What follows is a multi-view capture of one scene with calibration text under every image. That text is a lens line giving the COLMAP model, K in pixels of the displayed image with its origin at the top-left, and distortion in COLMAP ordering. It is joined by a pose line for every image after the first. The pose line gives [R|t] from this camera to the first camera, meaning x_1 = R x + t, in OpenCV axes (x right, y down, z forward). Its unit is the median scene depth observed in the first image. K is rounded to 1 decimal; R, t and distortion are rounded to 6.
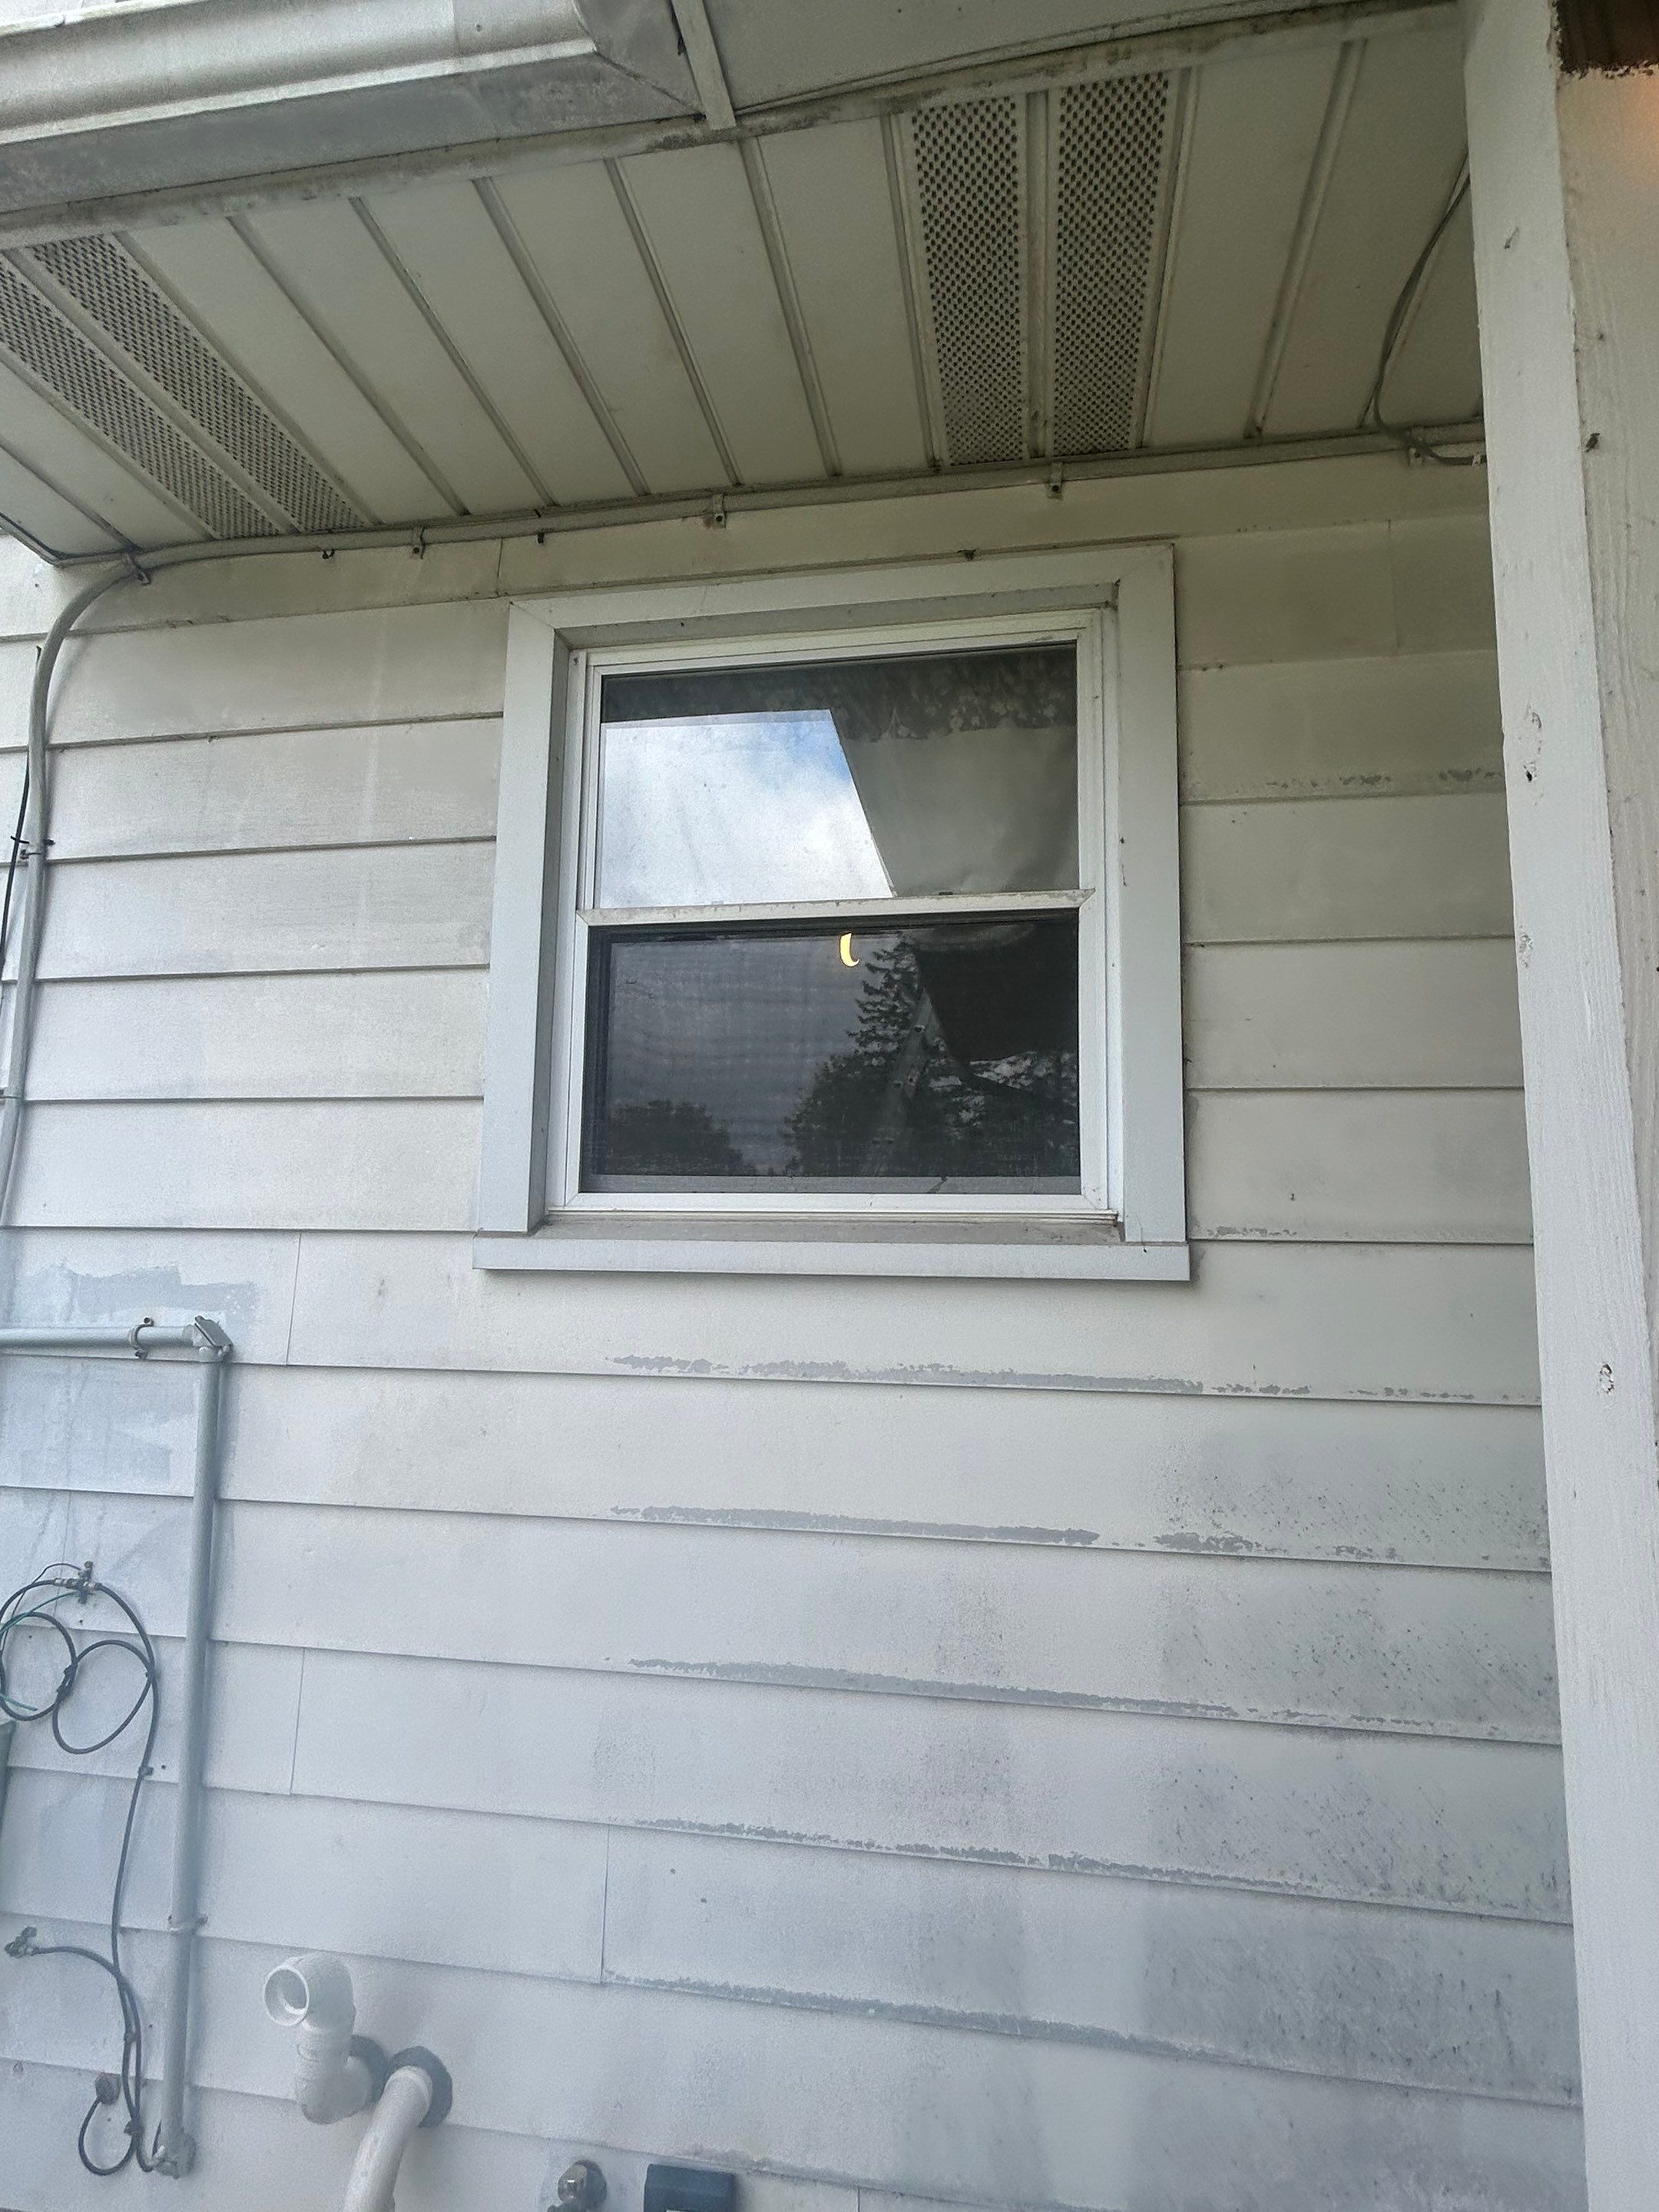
lens RADIAL K [[1164.2, 0, 829.5], [0, 1164.2, 1106.0], [0, 0, 1]] dist [0.000330, 0.000396]
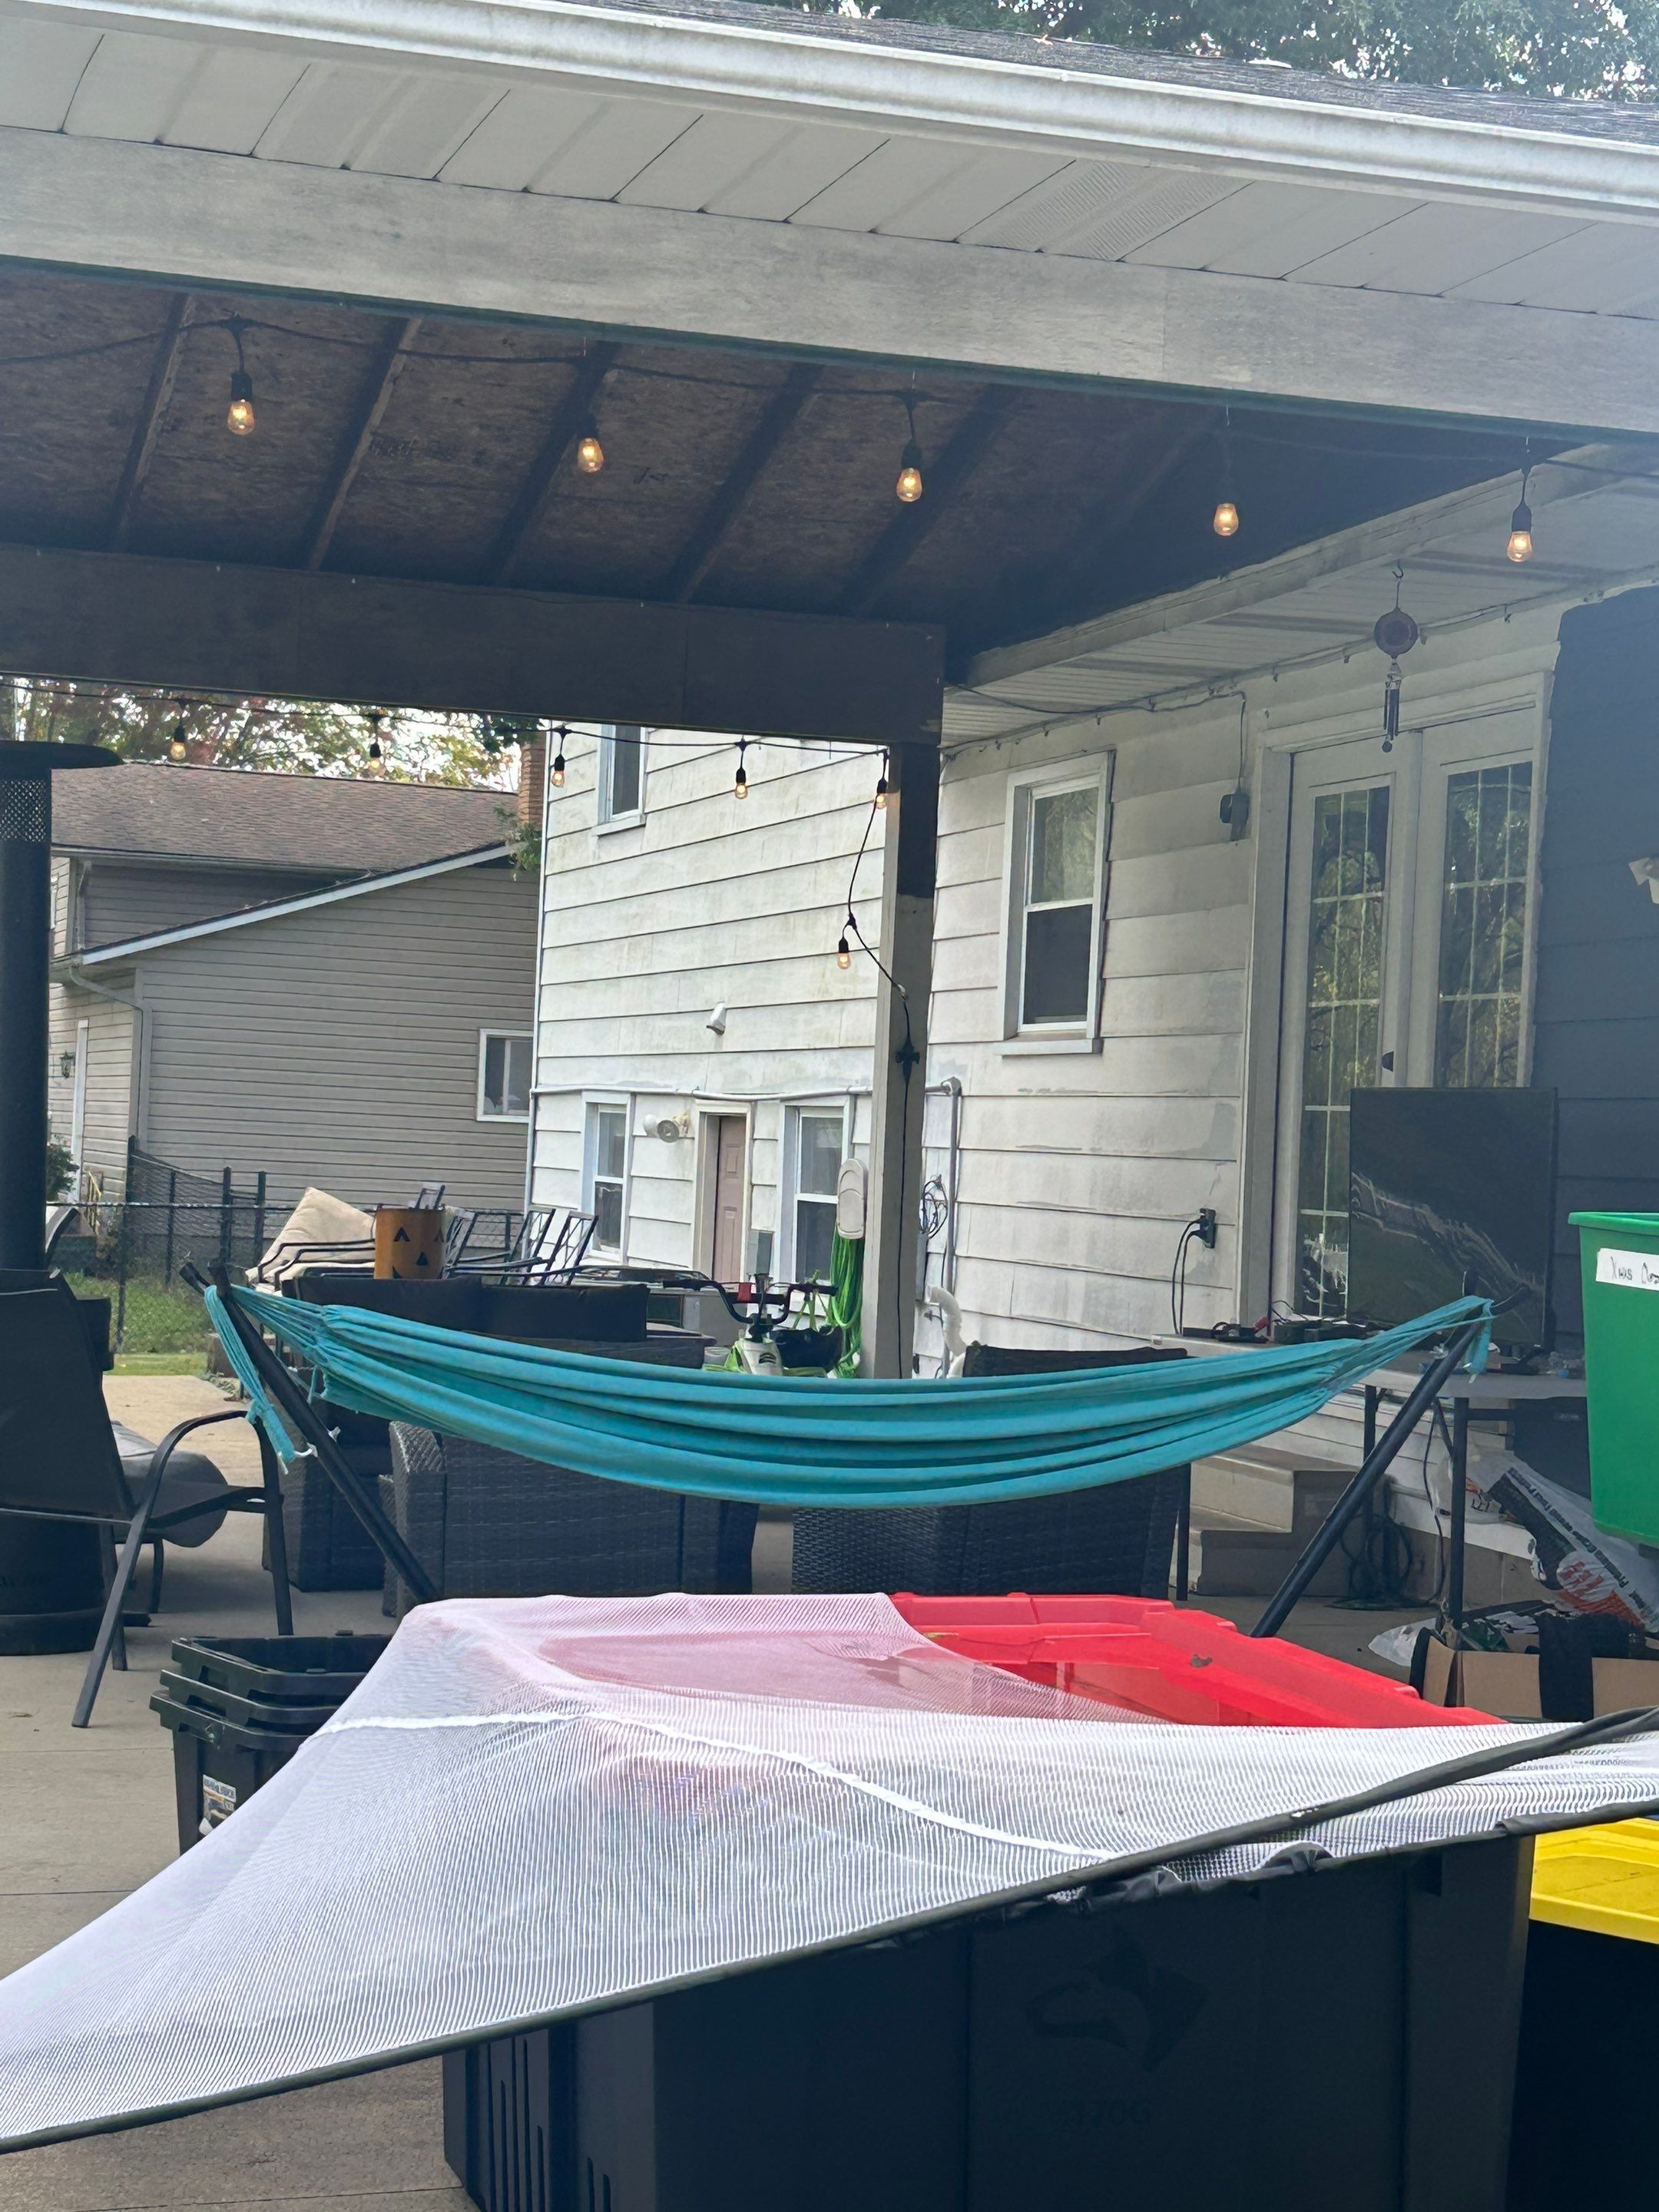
lens RADIAL K [[3741.5, 0, 830.5], [0, 3741.5, 1145.2], [0, 0, 1]] dist [0.192099, -0.851790]
pose [[0.454406, 0.008703, -0.890752, 6.637698], [0.074352, 0.996092, 0.047662, -0.076300], [0.887686, -0.087887, 0.451983, -2.943915]]
